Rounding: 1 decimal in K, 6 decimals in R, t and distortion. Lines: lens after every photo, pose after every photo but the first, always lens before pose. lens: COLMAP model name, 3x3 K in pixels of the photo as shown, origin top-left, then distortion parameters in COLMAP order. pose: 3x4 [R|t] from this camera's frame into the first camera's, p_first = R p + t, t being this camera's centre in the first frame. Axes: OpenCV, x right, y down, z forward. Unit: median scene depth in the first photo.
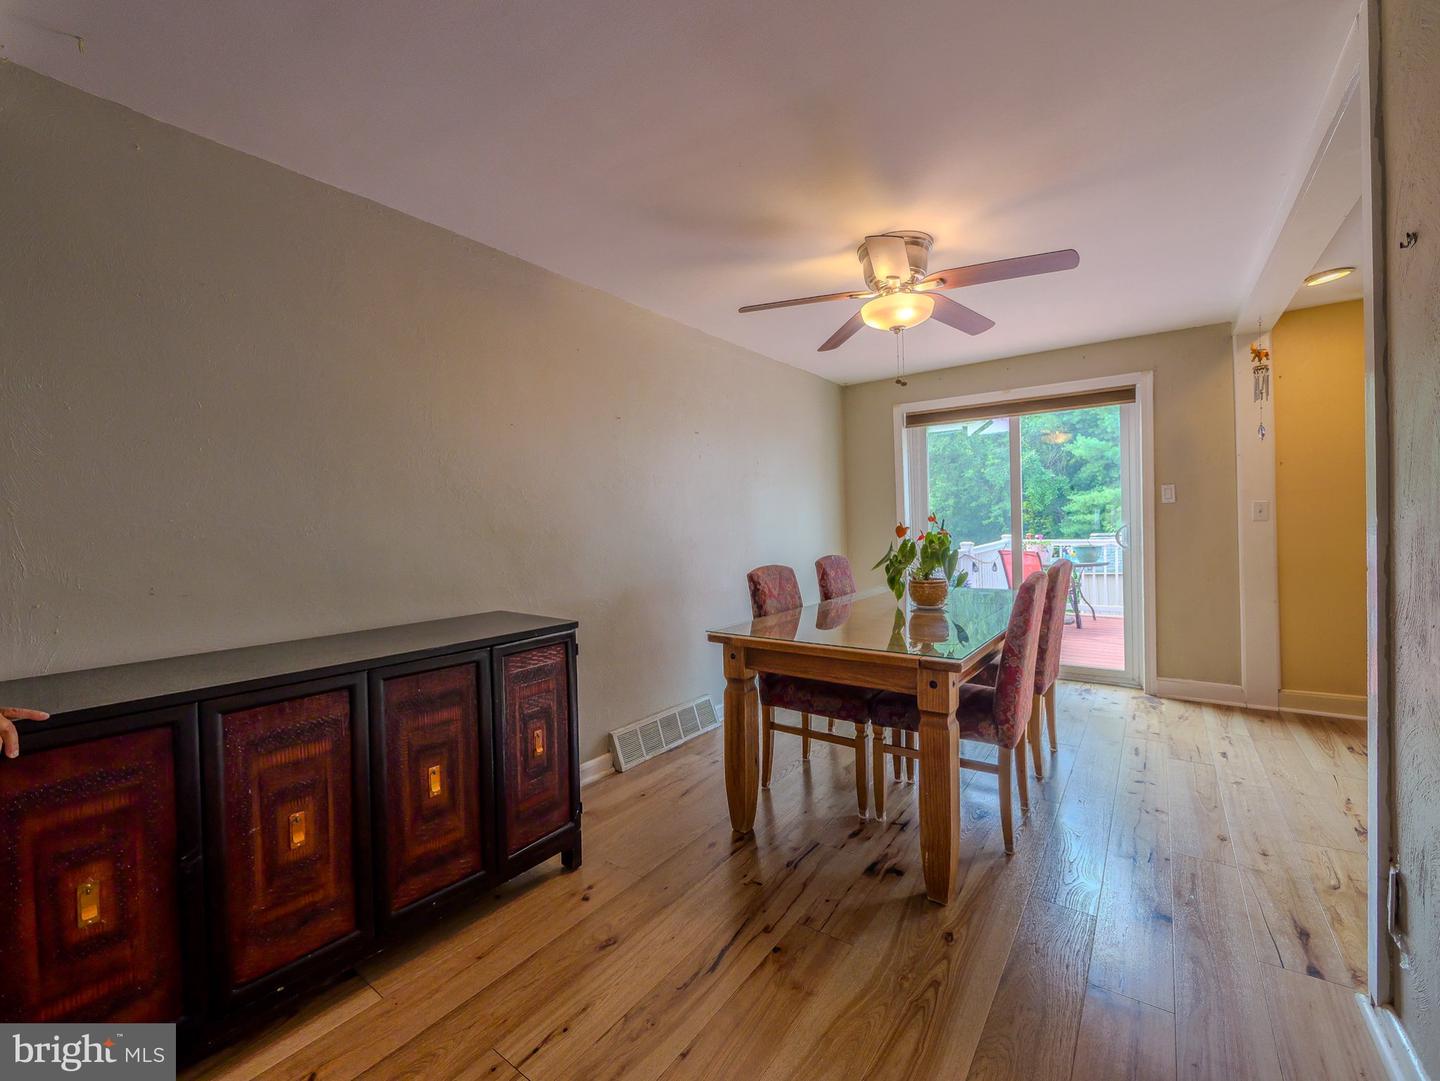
lens RADIAL K [[613.4, 0, 715.5], [0, 613.4, 530.7], [0, 0, 1]] dist [-0.003764, -0.000205]
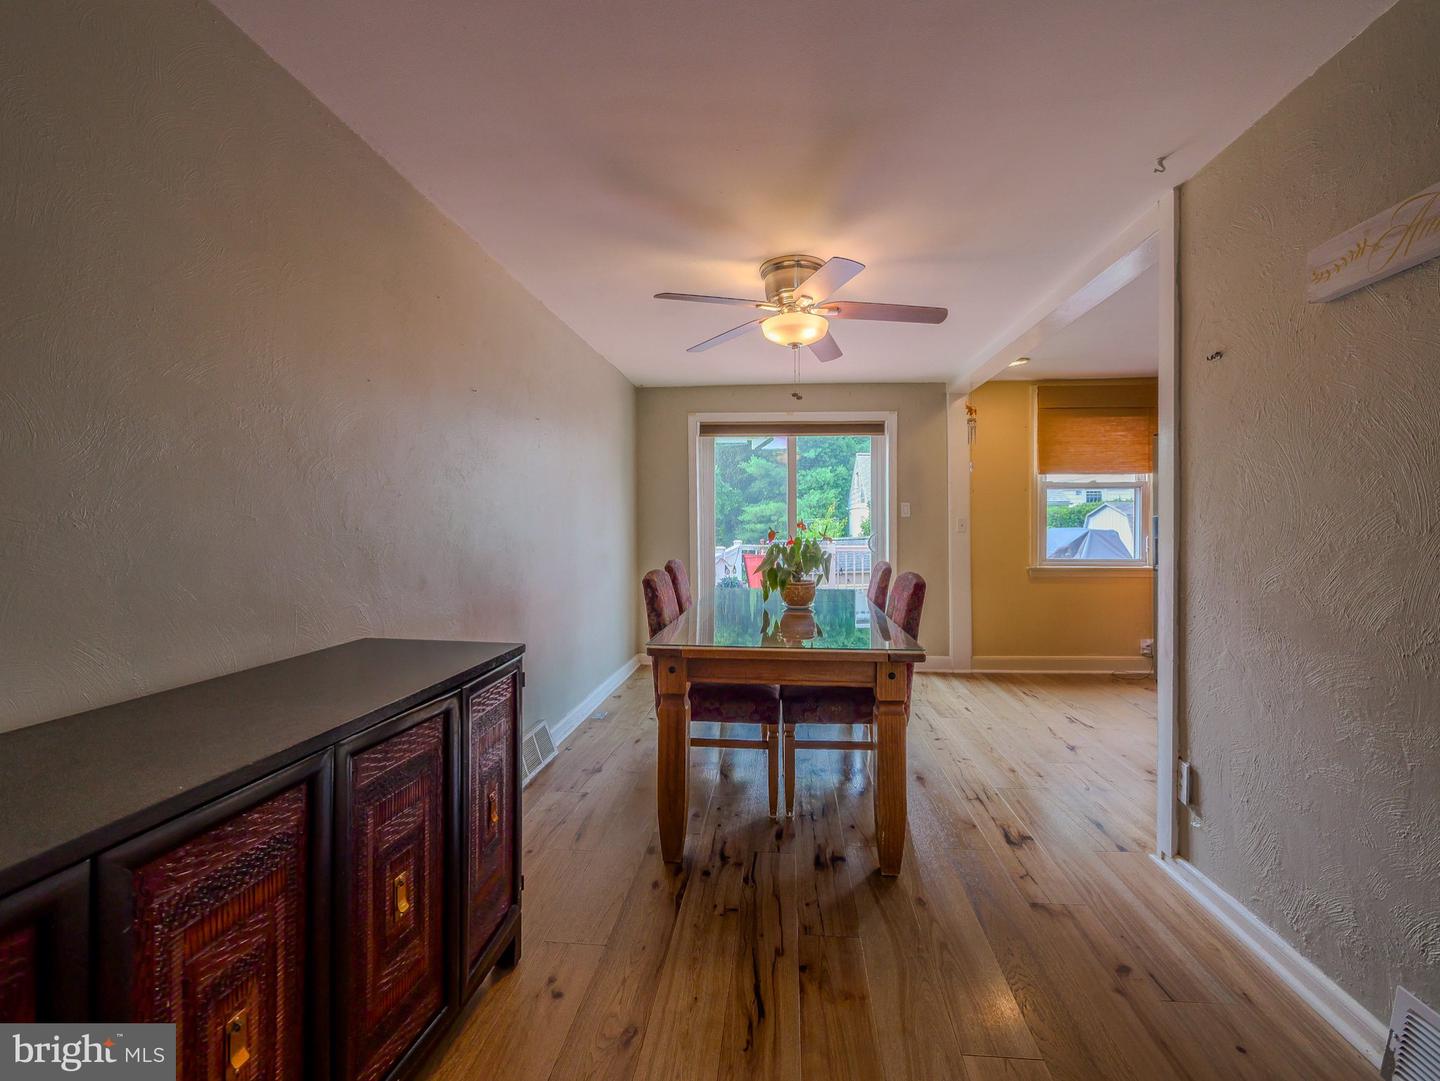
lens RADIAL K [[618.4, 0, 739.1], [0, 618.4, 525.2], [0, 0, 1]] dist [-0.002410, -0.000403]
pose [[0.845324, 0.024830, 0.533676, -0.345619], [-0.016381, 0.999654, -0.020563, 0.005434], [-0.534002, 0.008641, 0.845439, 0.149476]]
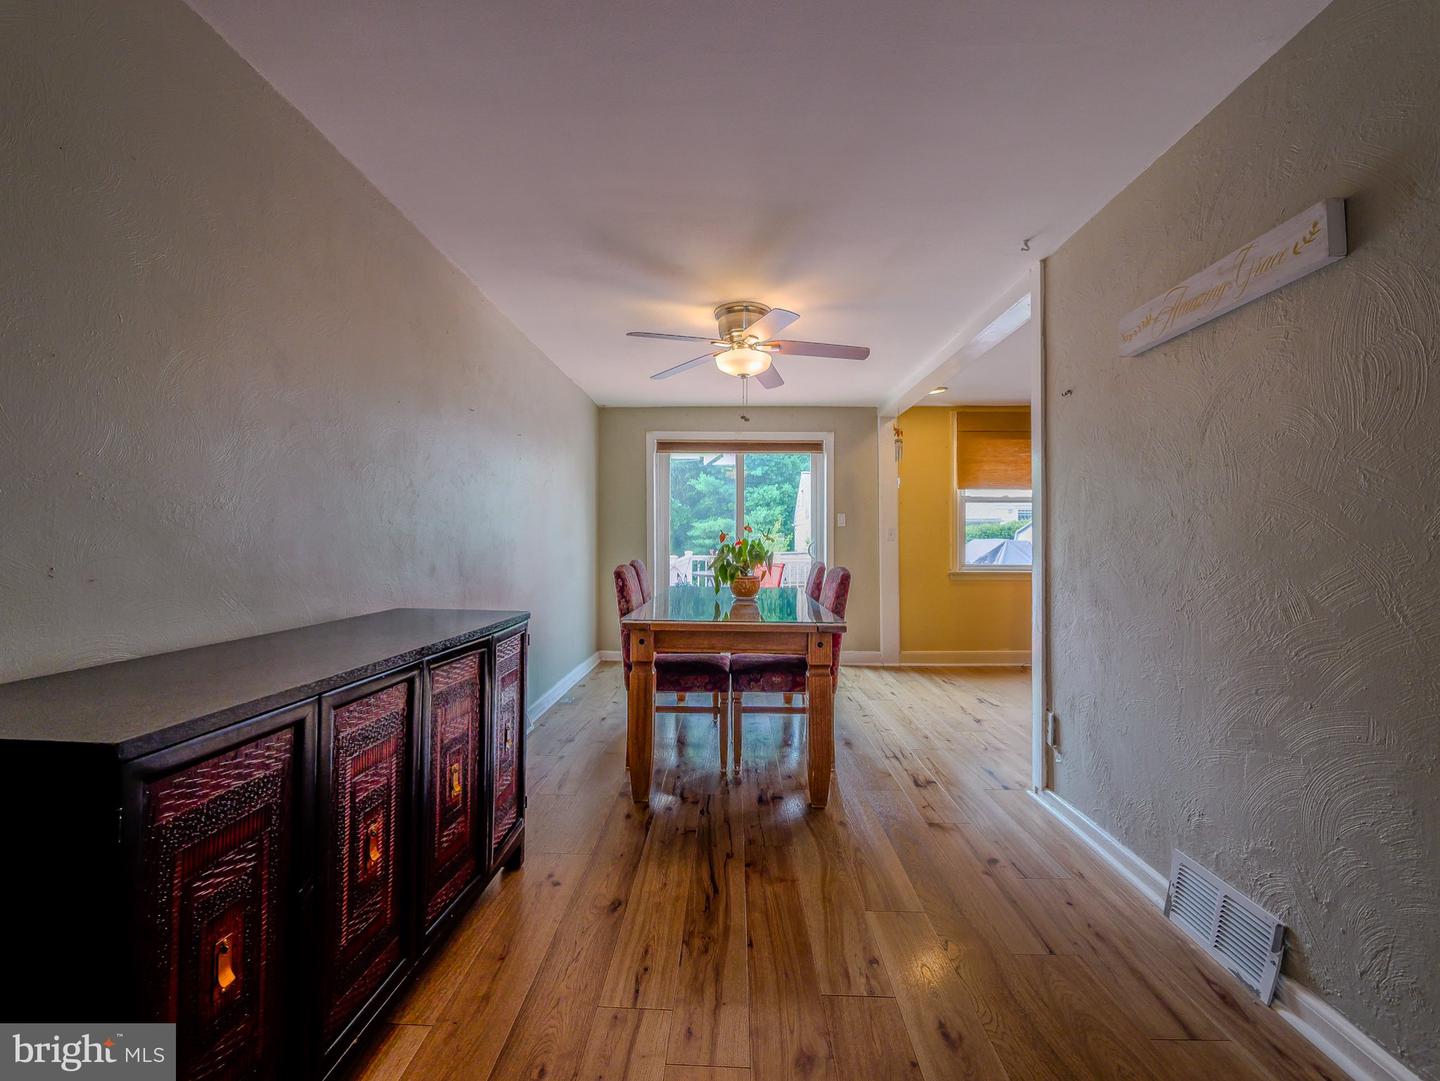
lens RADIAL K [[613.4, 0, 715.5], [0, 613.4, 530.7], [0, 0, 1]] dist [-0.003764, -0.000205]
pose [[0.819492, 0.040102, 0.571686, -0.455260], [-0.020161, 0.998949, -0.041173, 0.041987], [-0.572736, 0.022215, 0.819438, 0.007017]]
